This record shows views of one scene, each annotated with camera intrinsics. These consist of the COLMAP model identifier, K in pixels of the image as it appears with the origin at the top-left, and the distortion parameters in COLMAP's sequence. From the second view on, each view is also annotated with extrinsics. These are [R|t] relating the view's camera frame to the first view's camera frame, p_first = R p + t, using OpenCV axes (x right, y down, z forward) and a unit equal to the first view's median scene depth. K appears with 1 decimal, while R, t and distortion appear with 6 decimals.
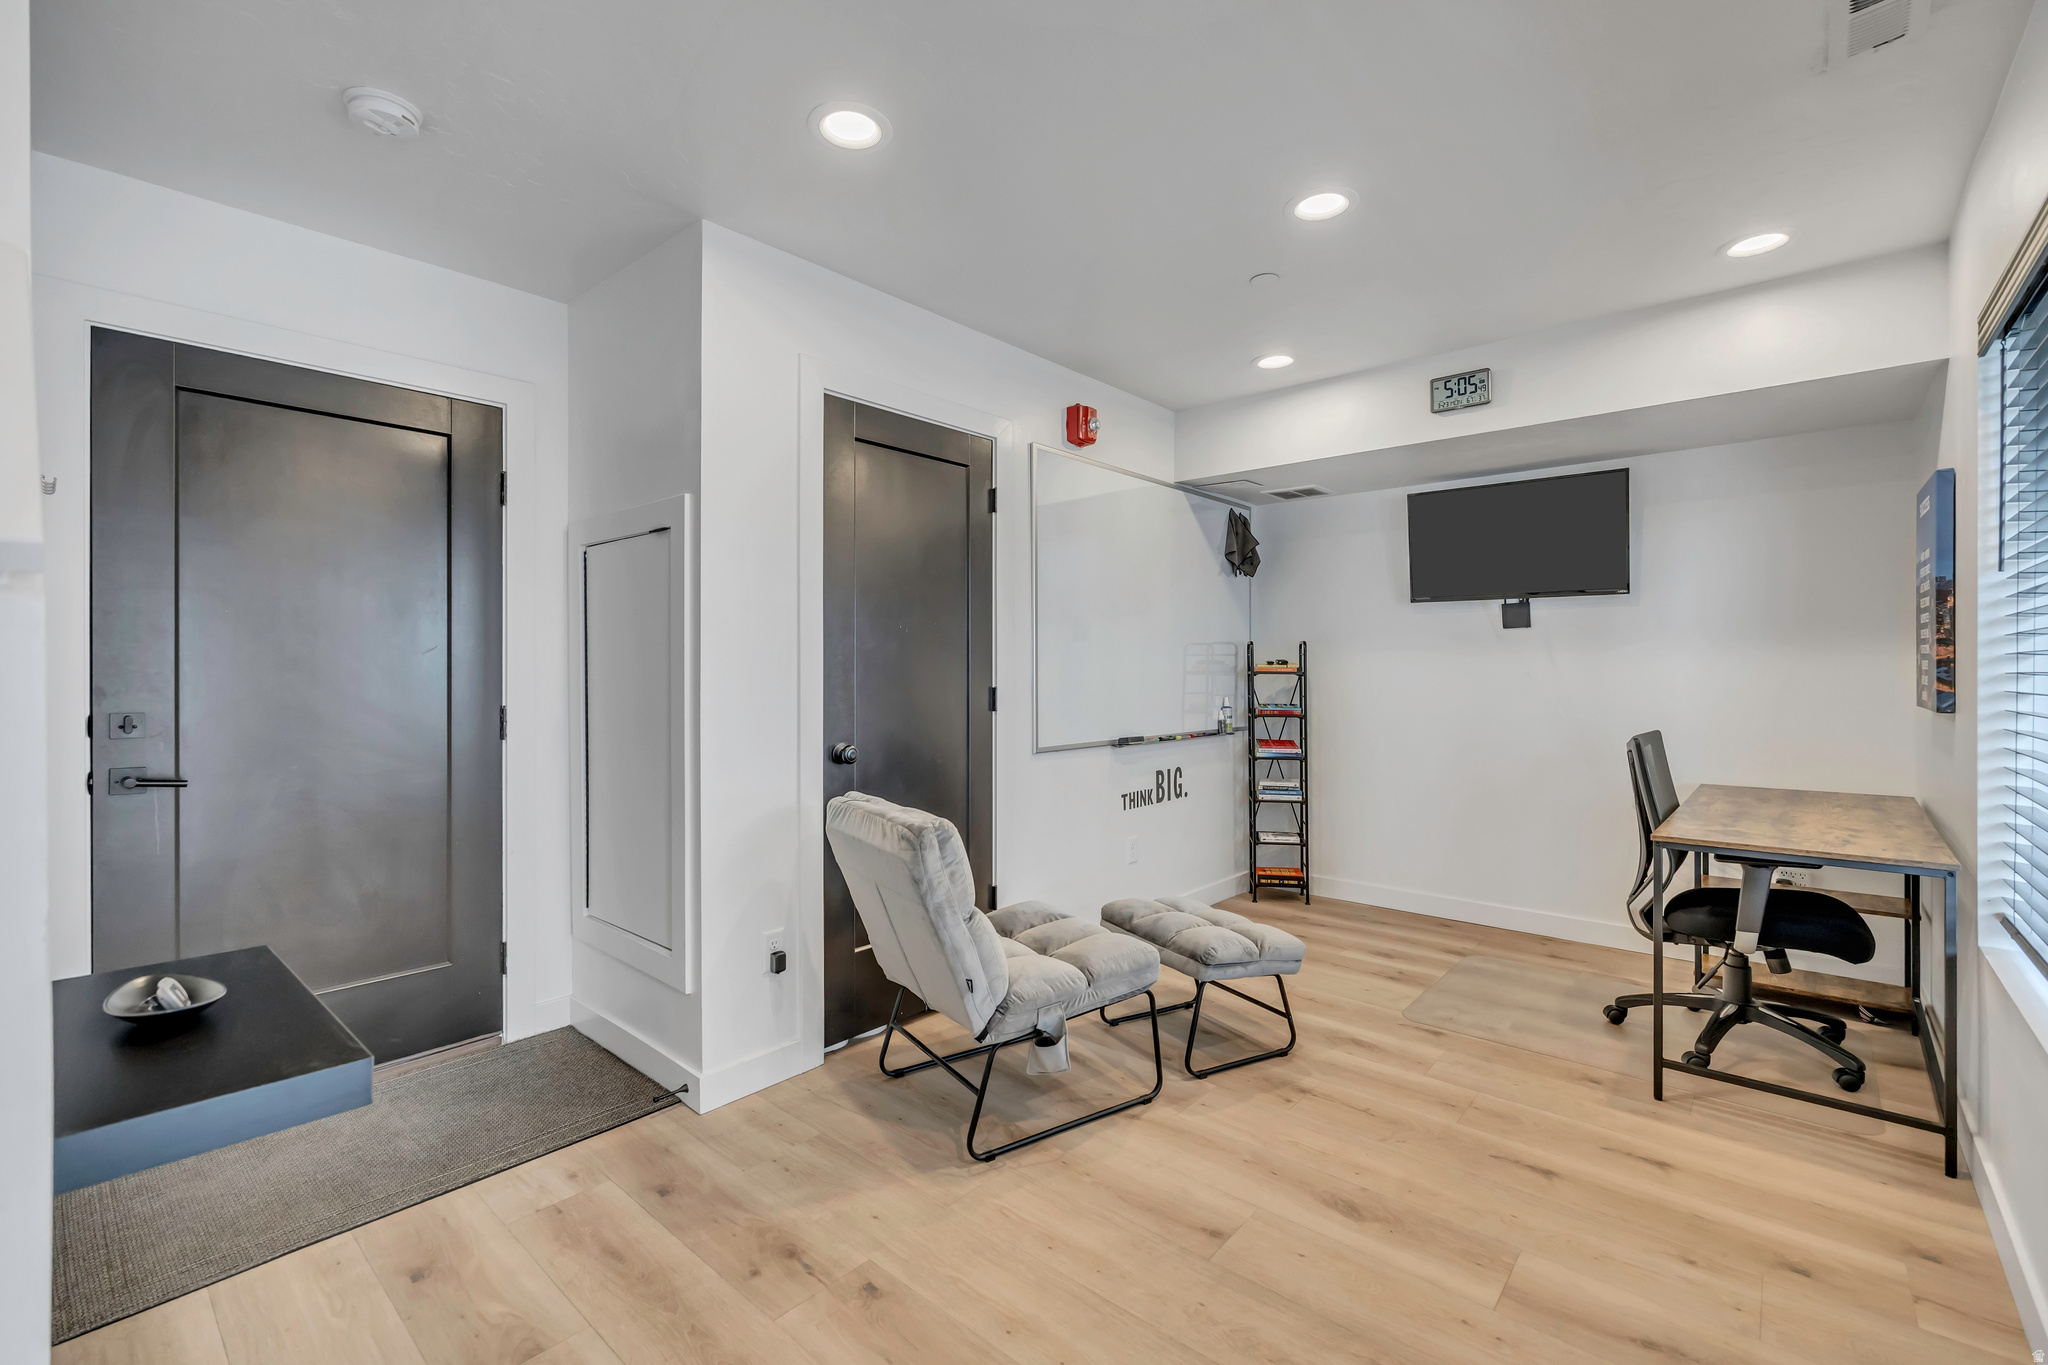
lens RADIAL K [[886.1, 0, 1027.8], [0, 886.1, 663.4], [0, 0, 1]] dist [0.000207, 0.000277]
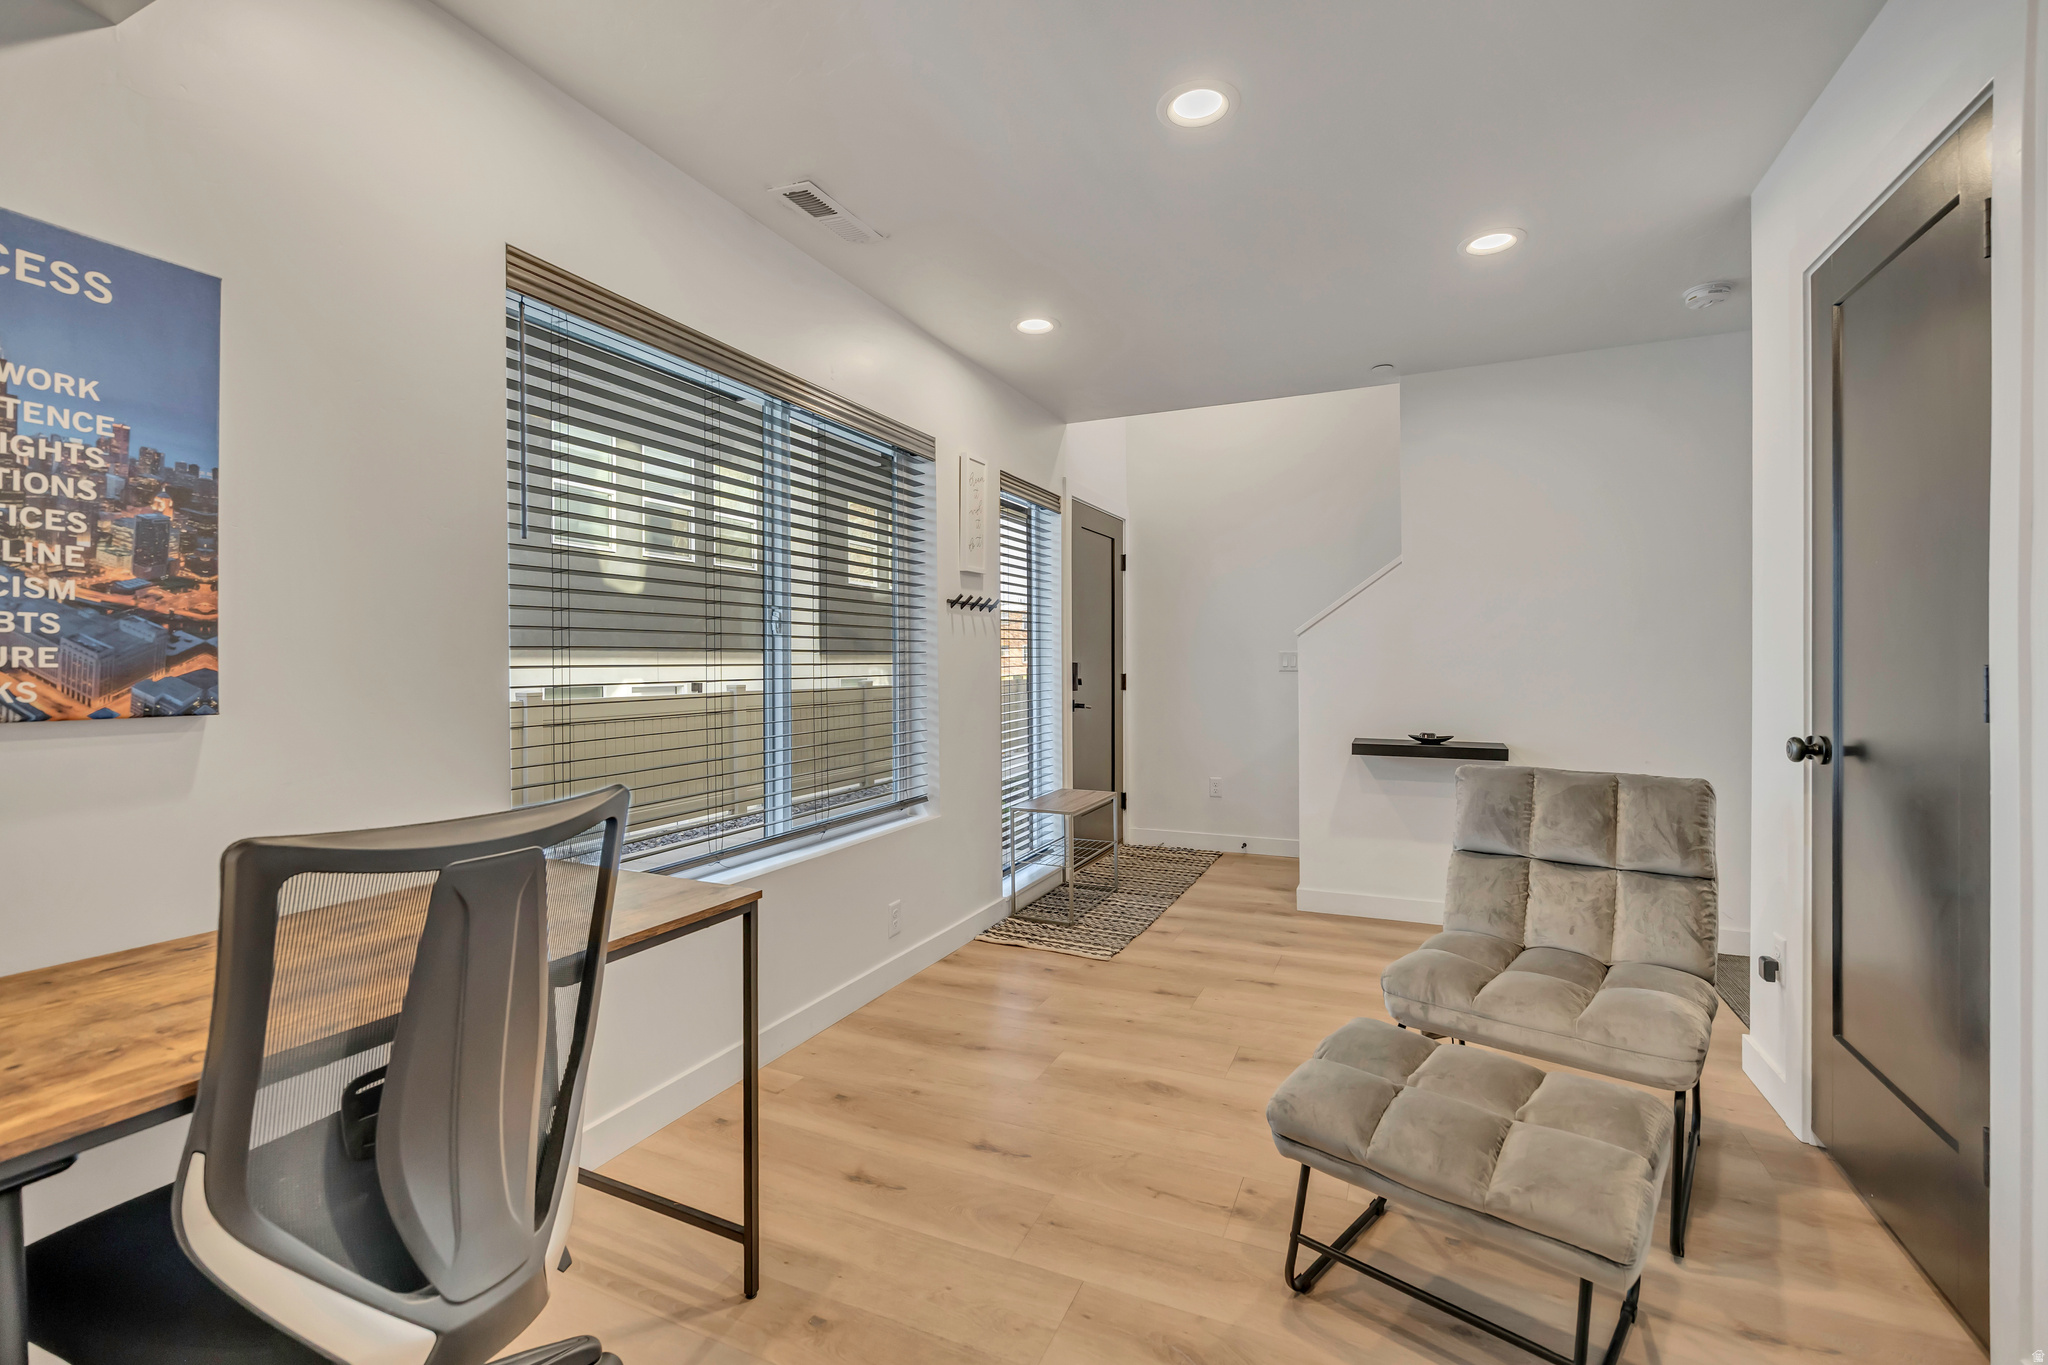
lens RADIAL K [[886.1, 0, 1027.8], [0, 886.1, 663.4], [0, 0, 1]] dist [0.000207, 0.000277]
pose [[-0.957231, 0.005780, -0.289268, 0.839191], [0.006223, 0.999980, -0.000610, 0.030880], [0.289259, -0.002384, -0.957248, 2.014162]]
